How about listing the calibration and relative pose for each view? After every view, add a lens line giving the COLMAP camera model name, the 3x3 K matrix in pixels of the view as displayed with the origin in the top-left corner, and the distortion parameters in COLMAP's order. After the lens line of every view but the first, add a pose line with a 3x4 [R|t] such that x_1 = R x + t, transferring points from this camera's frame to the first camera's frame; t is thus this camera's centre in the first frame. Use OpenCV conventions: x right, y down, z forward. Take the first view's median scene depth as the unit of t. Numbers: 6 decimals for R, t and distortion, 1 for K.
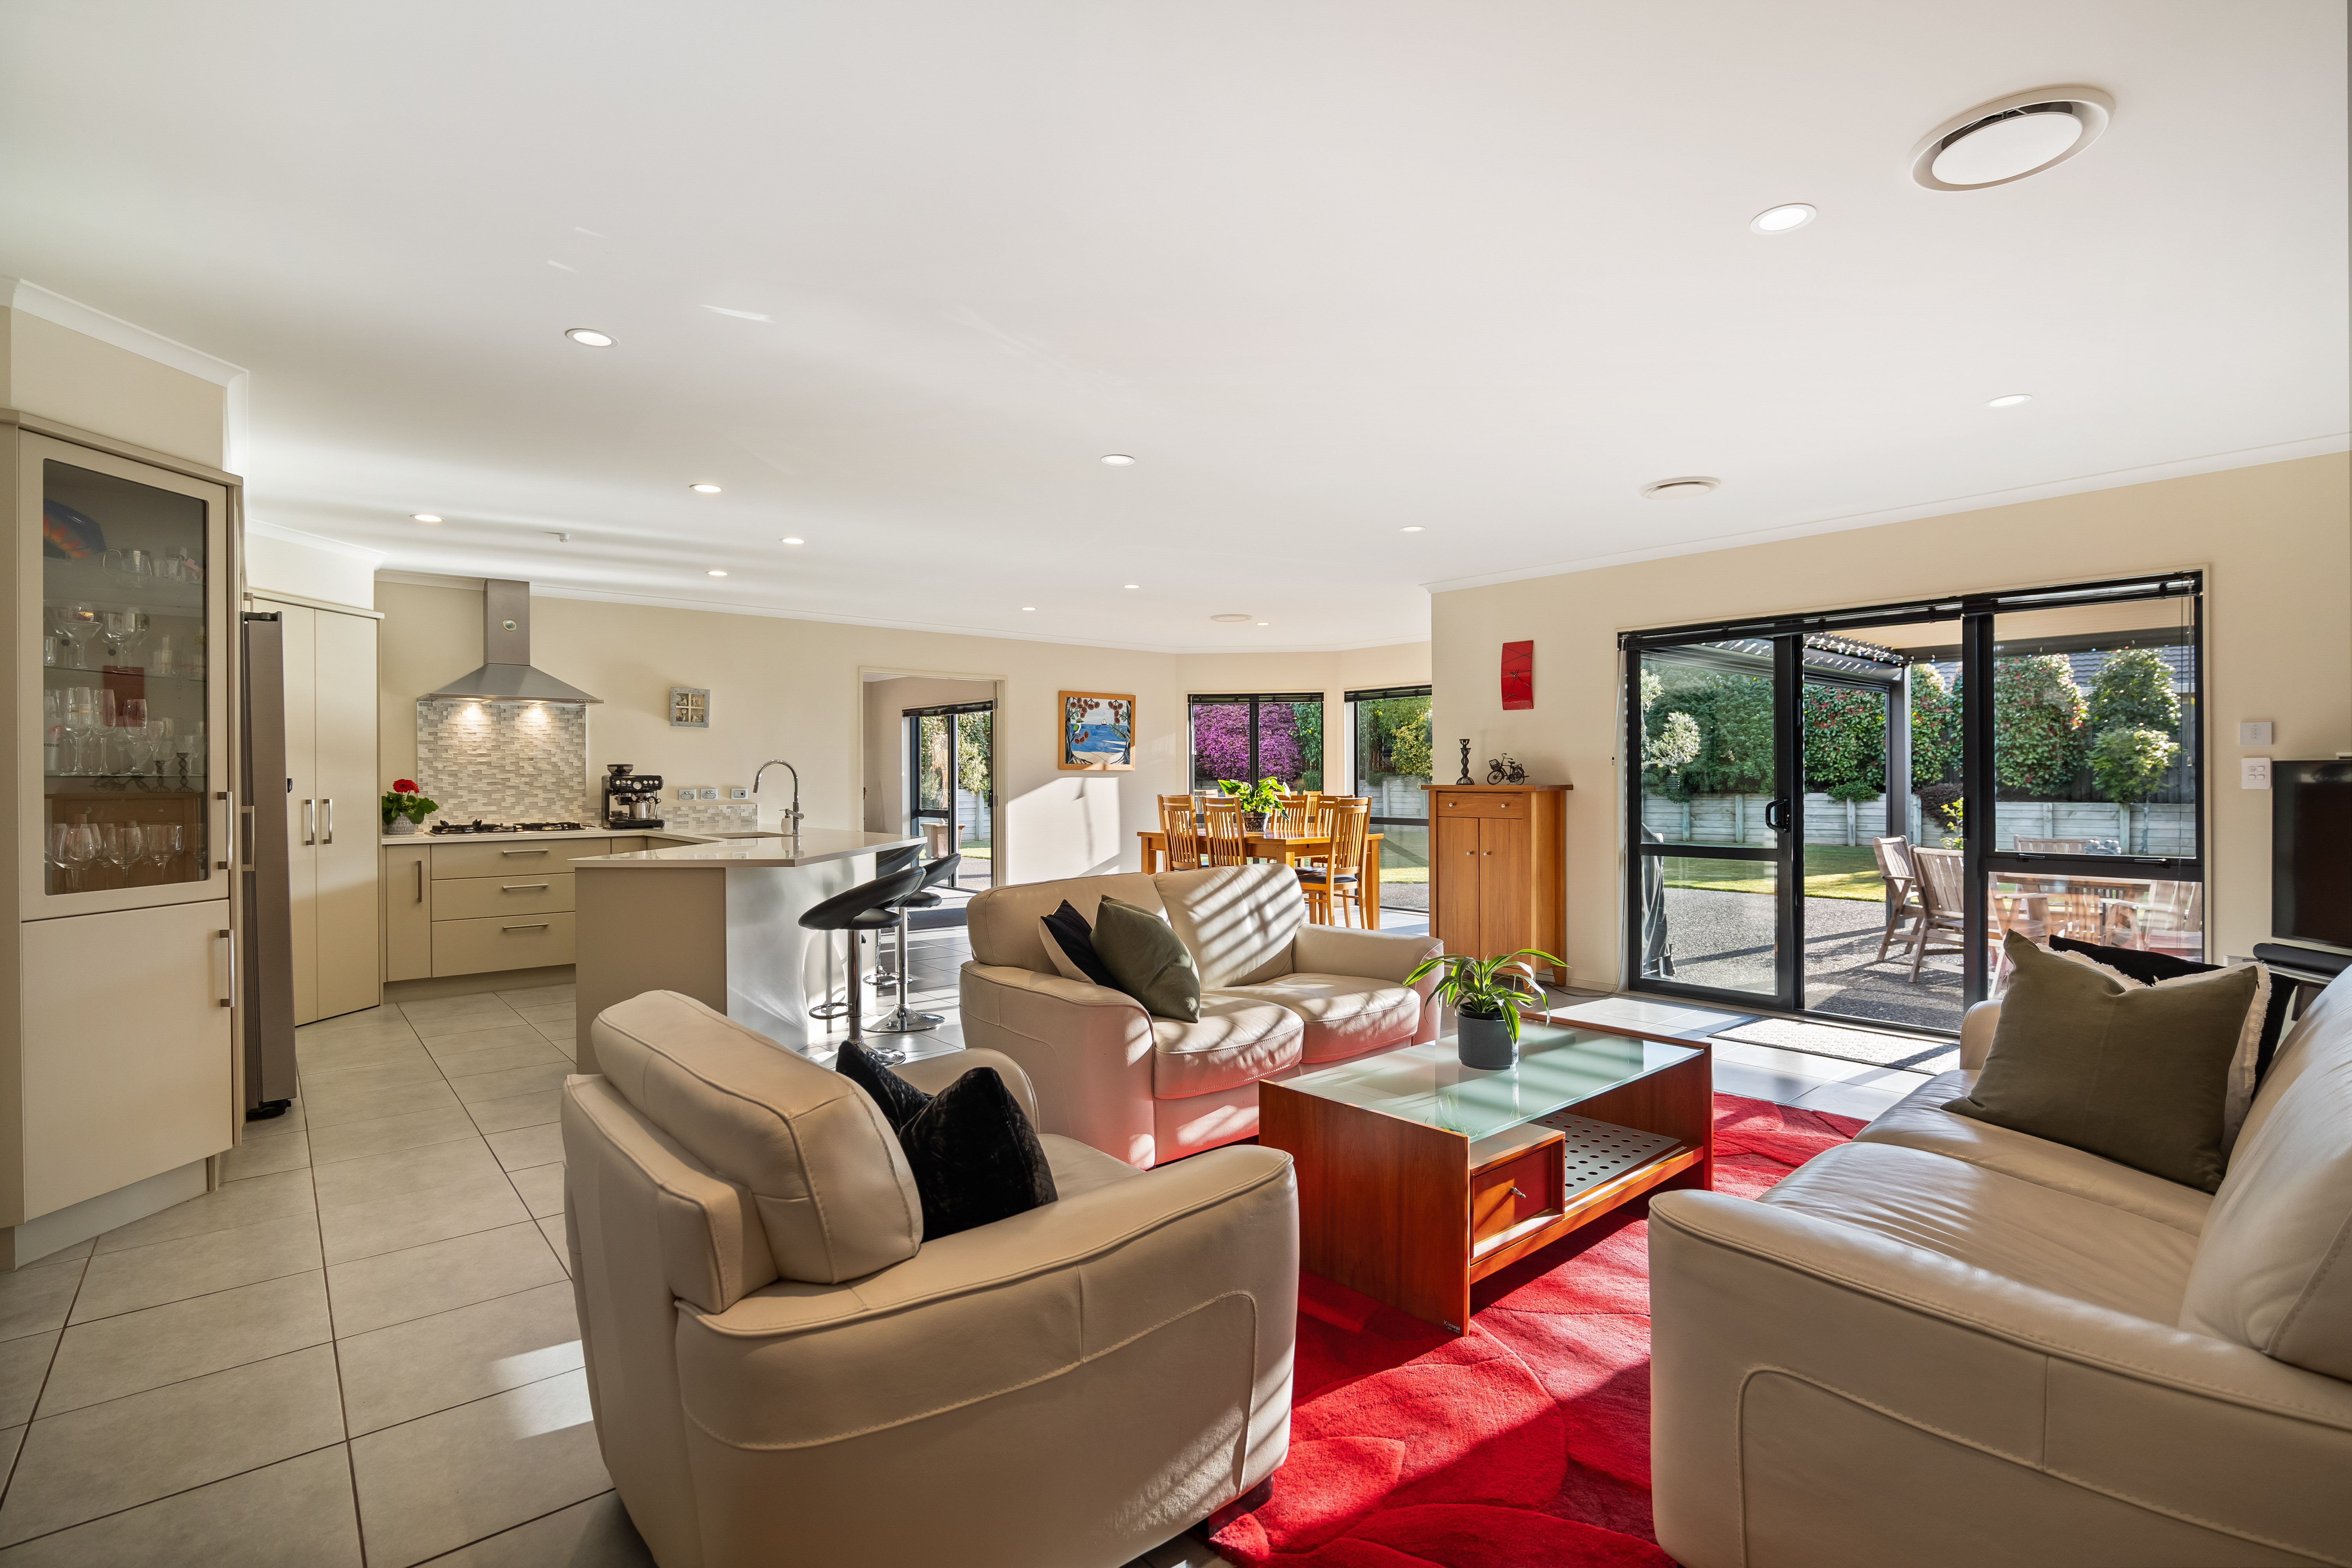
lens RADIAL K [[1070.3, 0, 1173.1], [0, 1070.3, 783.3], [0, 0, 1]] dist [0.001639, 0.000357]
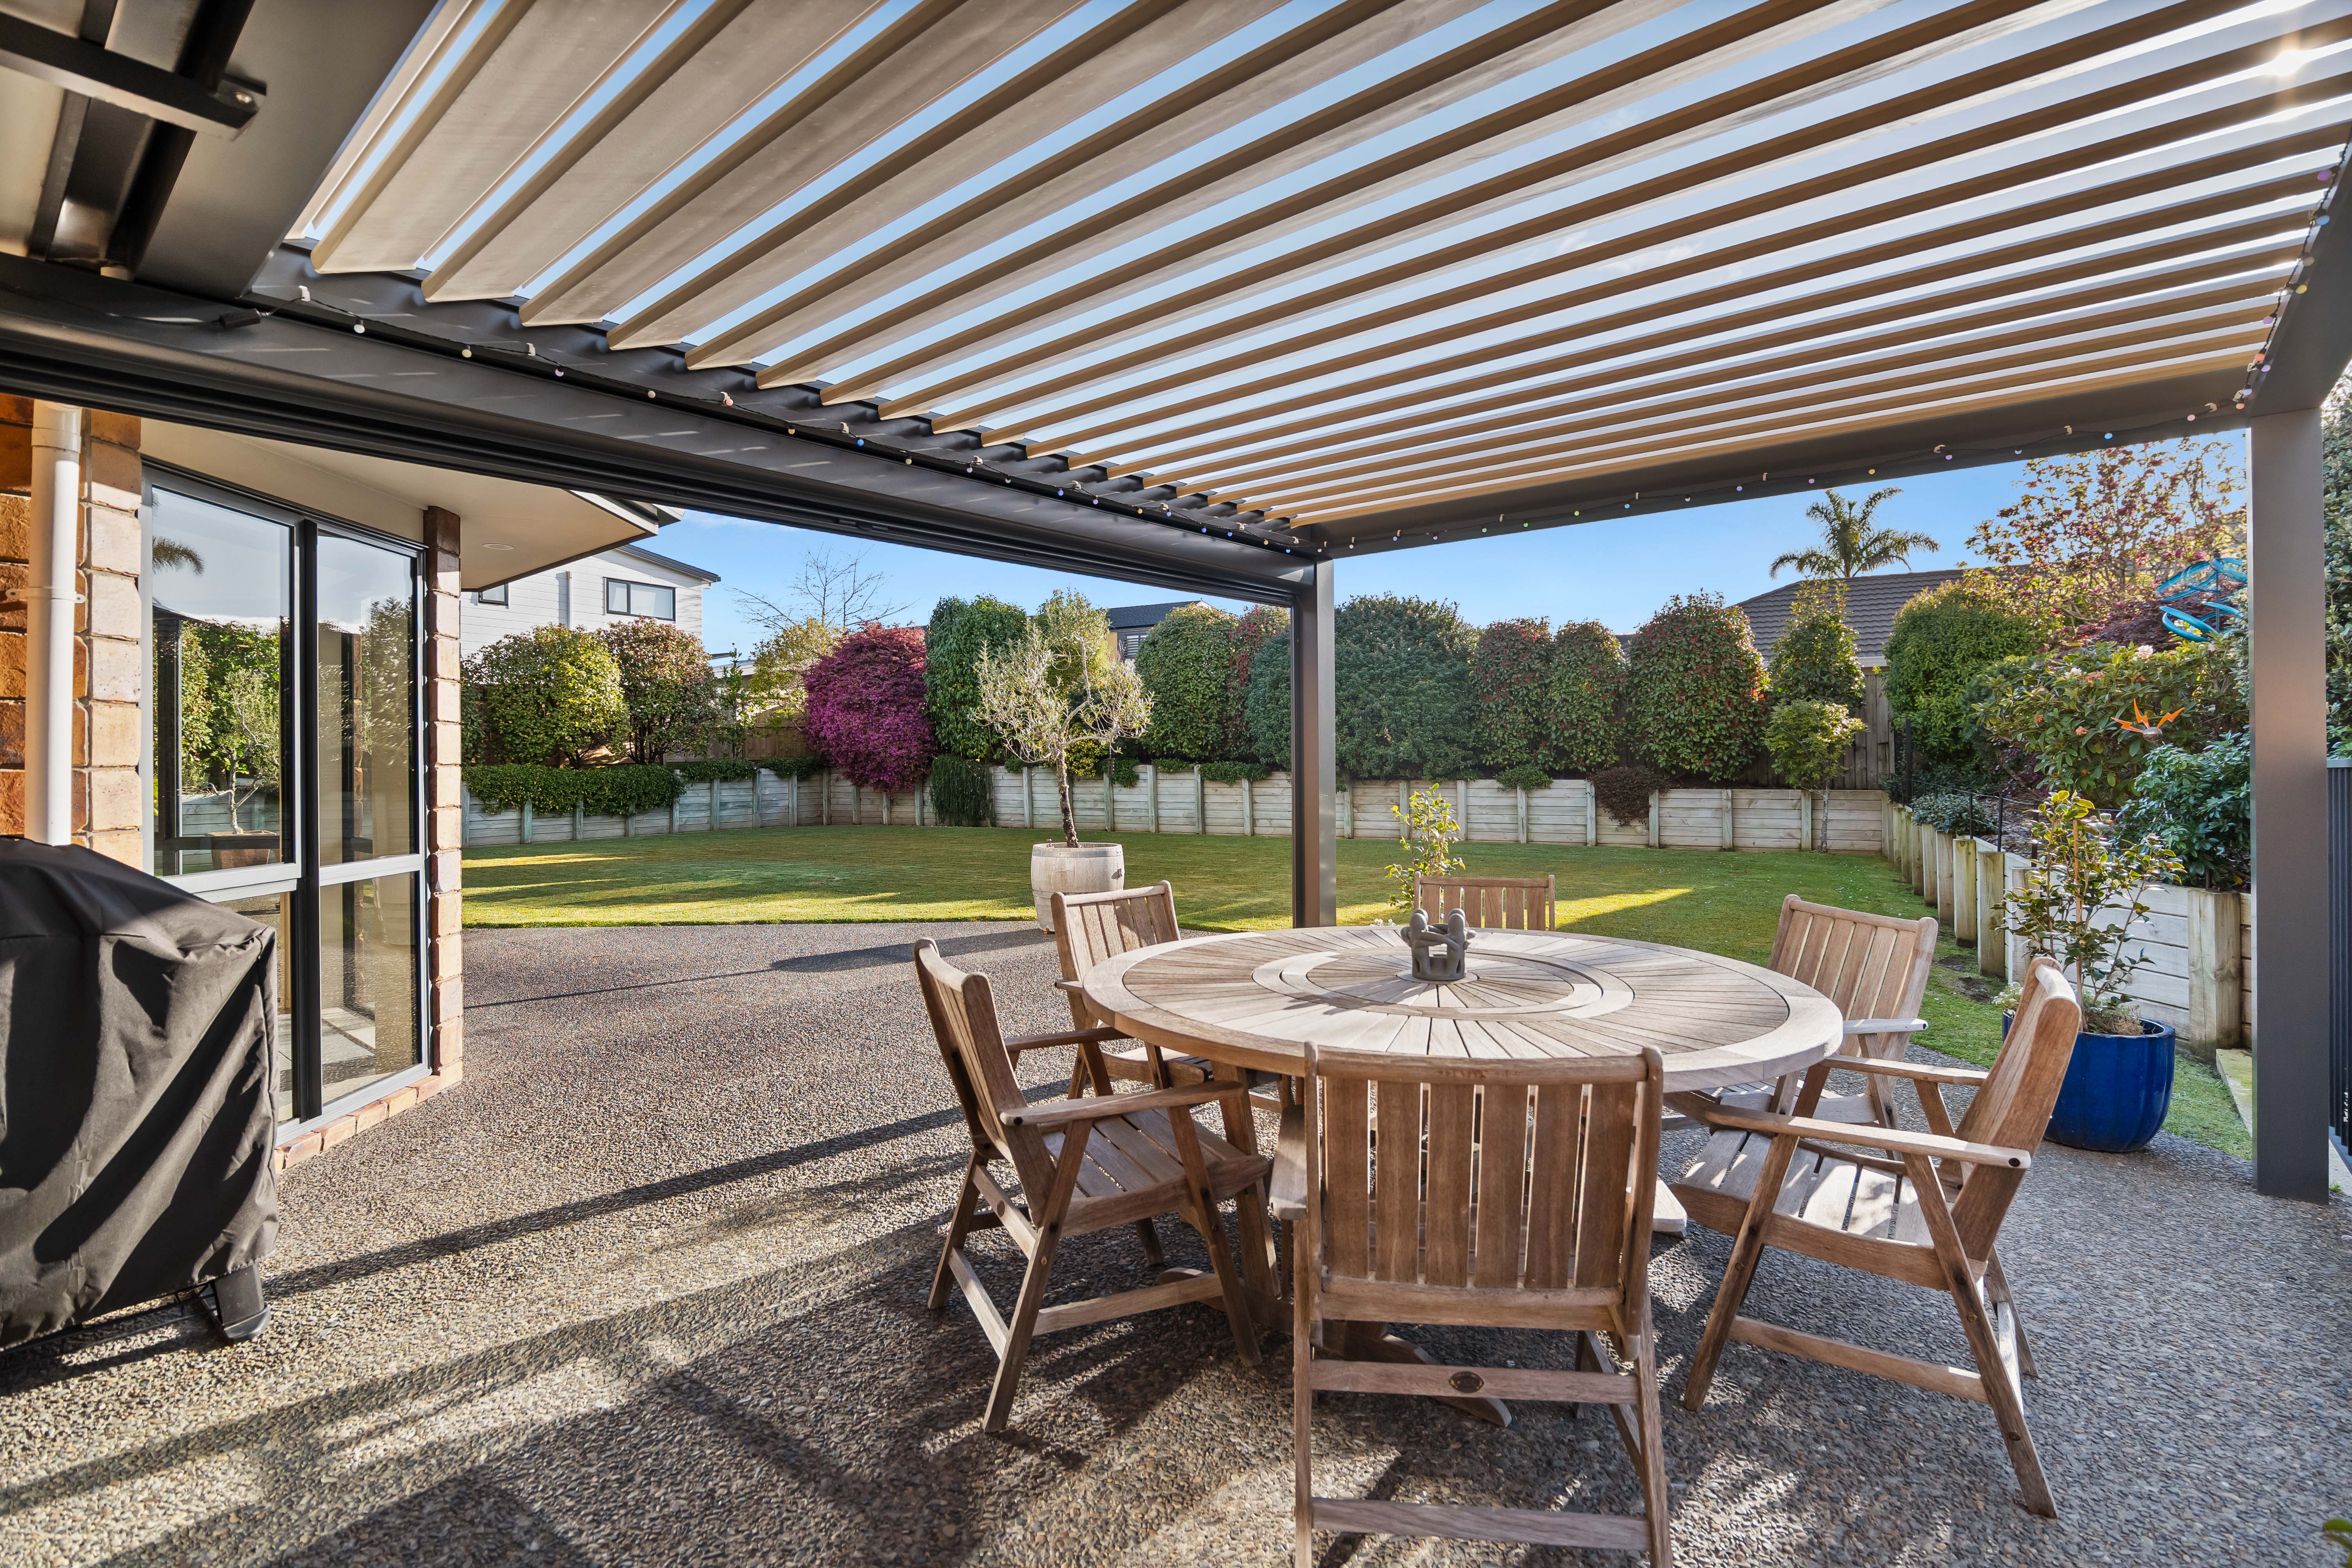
lens RADIAL K [[1070.3, 0, 1177.2], [0, 1070.3, 778.5], [0, 0, 1]] dist [0.001639, 0.000357]
pose [[0.986456, -0.003317, 0.163991, 0.247941], [0.002517, 0.999984, 0.005087, 0.003871], [-0.164005, -0.004606, 0.986449, 0.236031]]
